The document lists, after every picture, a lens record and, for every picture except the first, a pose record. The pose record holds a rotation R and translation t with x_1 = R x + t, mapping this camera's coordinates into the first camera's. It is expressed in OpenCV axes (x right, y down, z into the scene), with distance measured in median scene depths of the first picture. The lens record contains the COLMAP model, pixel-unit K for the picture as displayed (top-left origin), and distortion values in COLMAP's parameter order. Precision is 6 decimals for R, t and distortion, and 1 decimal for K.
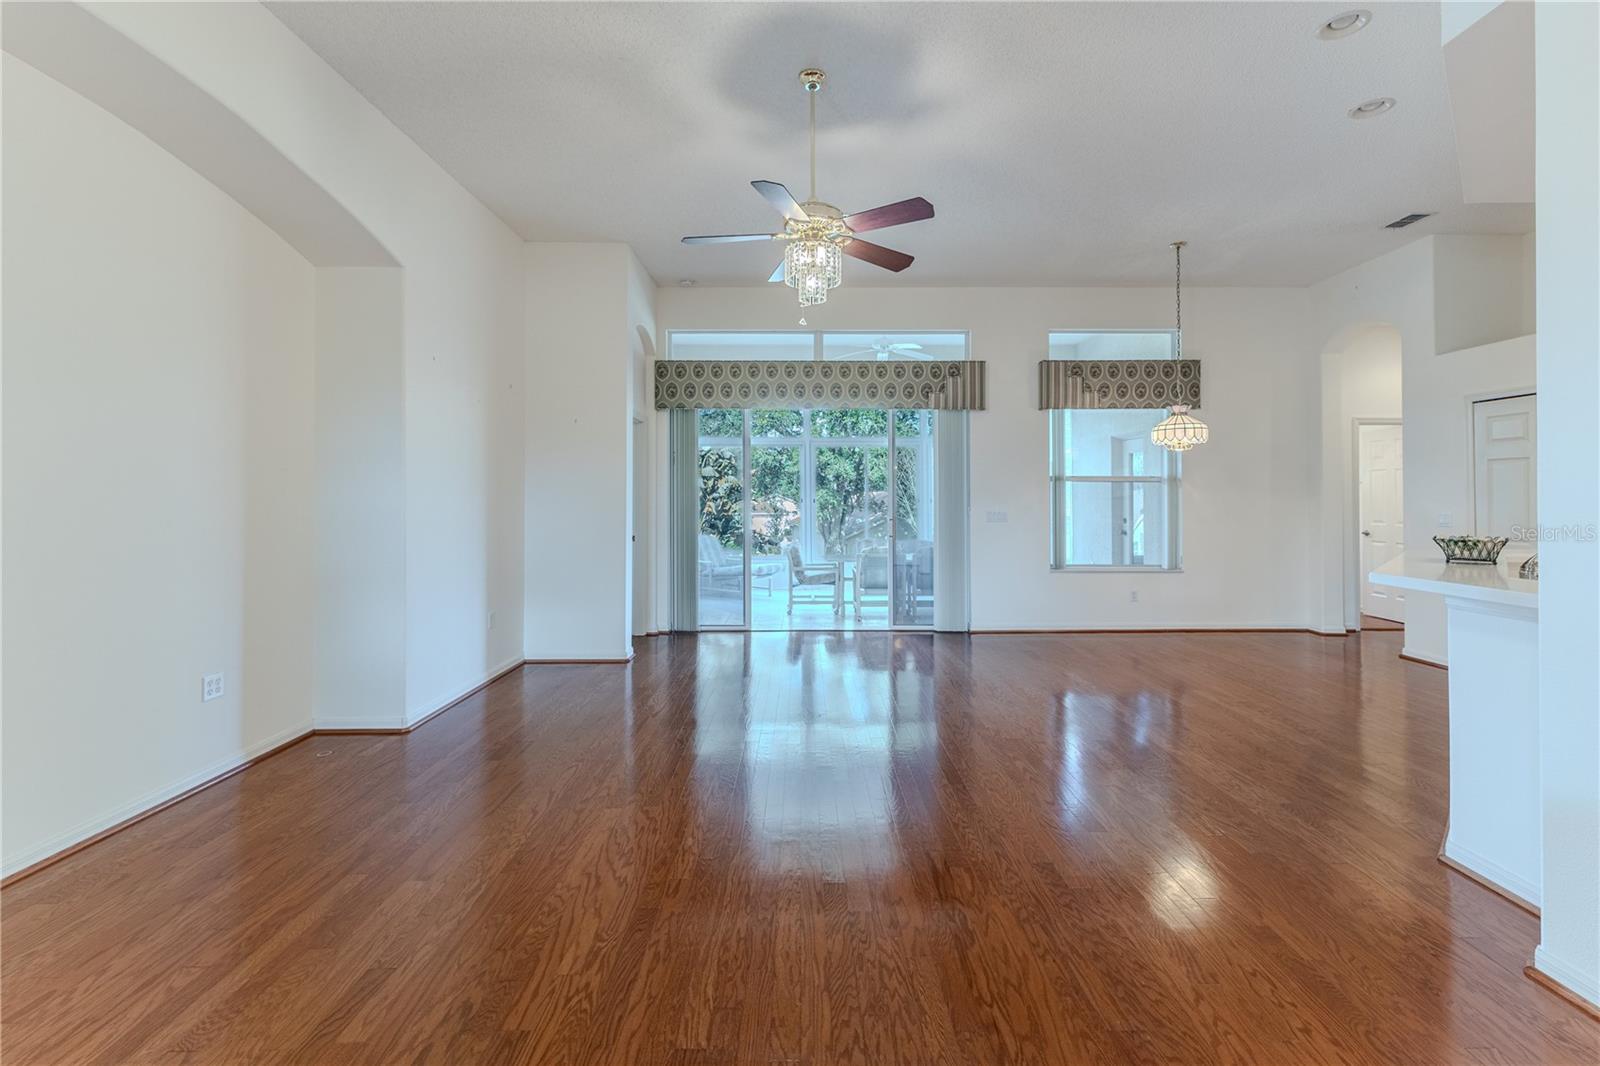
lens RADIAL K [[700.5, 0, 826.6], [0, 700.5, 481.1], [0, 0, 1]] dist [0.012113, -0.002165]
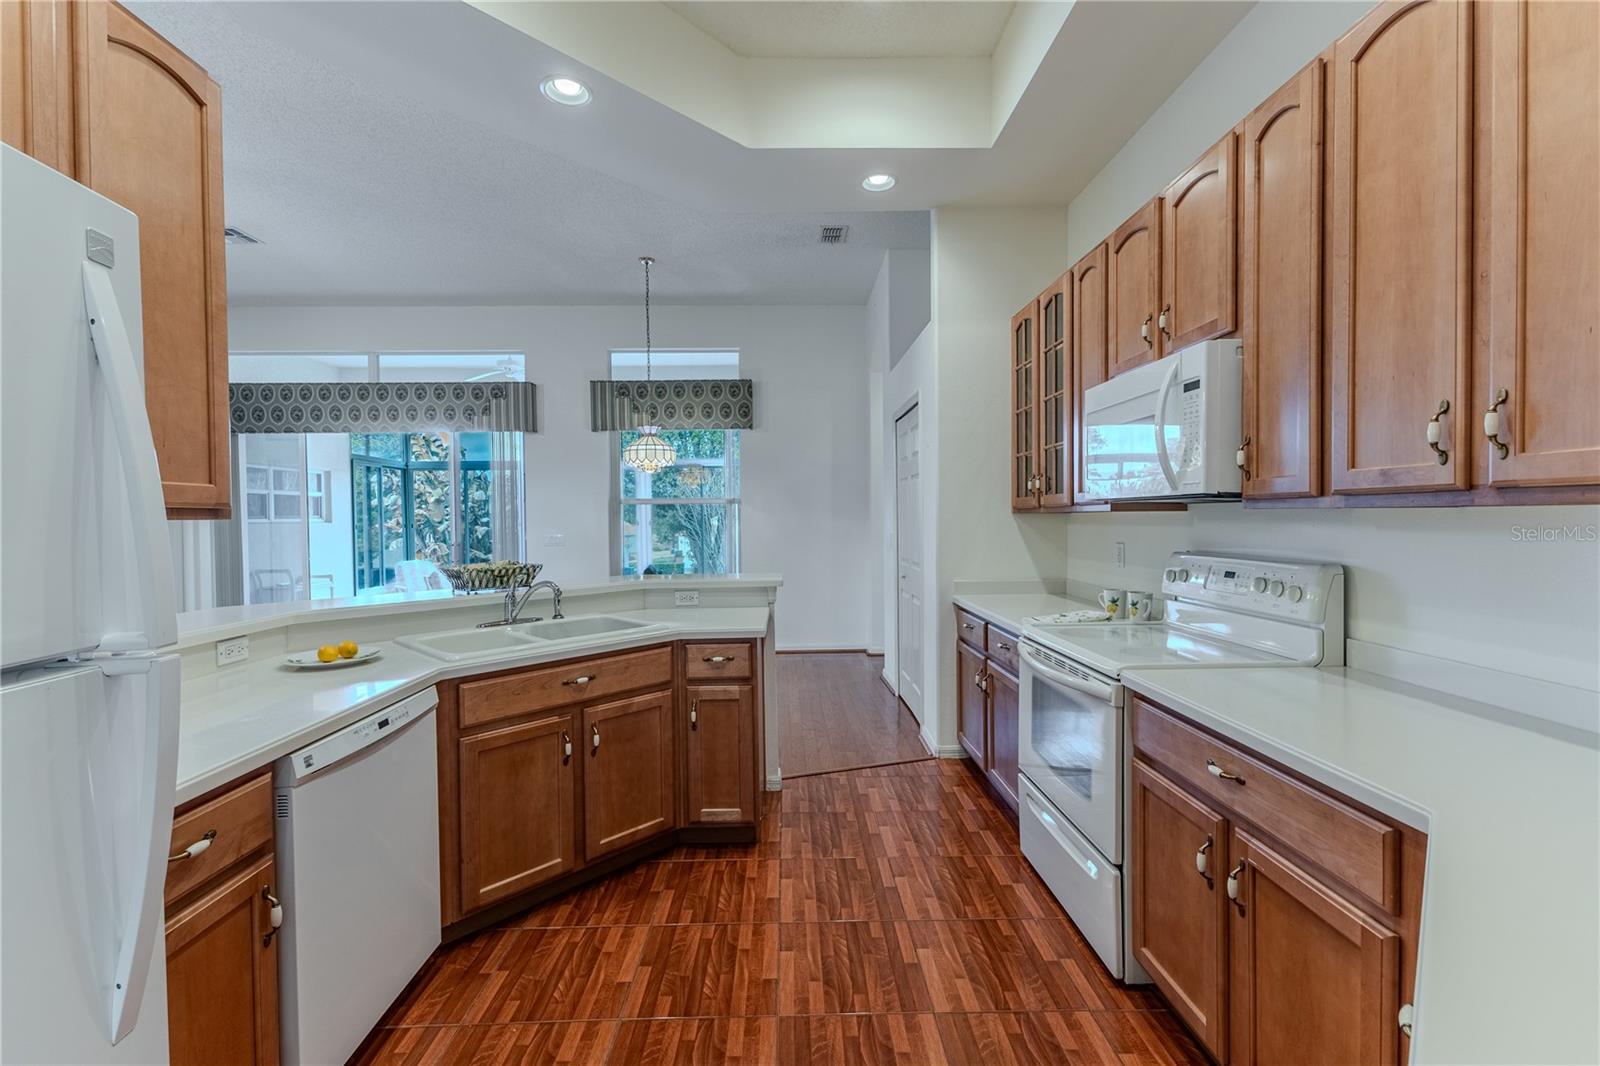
lens RADIAL K [[700.5, 0, 789.8], [0, 700.5, 530.7], [0, 0, 1]] dist [0.012113, -0.002165]
pose [[0.999946, -0.008188, -0.006439, 0.573256], [0.008450, 0.999089, 0.041835, -0.001150], [0.006091, -0.041887, 0.999104, 0.011341]]
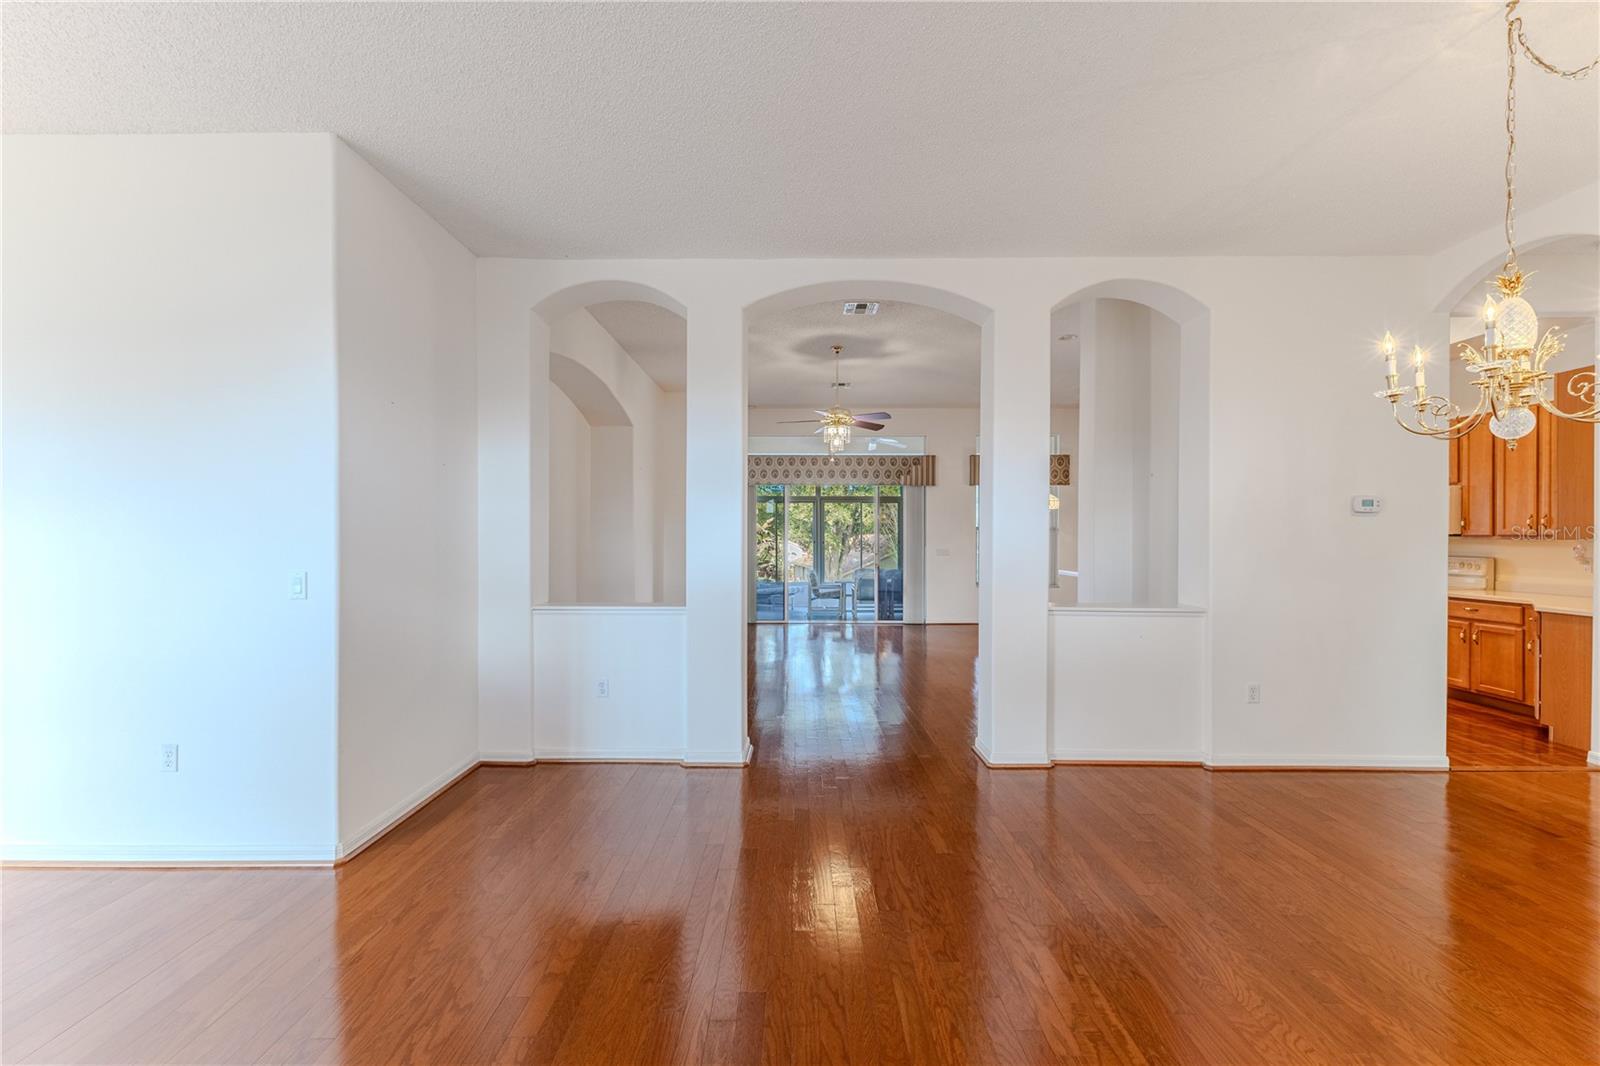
lens RADIAL K [[700.5, 0, 799.4], [0, 700.5, 541.5], [0, 0, 1]] dist [0.012113, -0.002165]
pose [[0.999504, 0.003263, -0.031308, -0.034193], [-0.002446, 0.999657, 0.026081, -0.014389], [0.031383, -0.025992, 0.999169, -0.602938]]
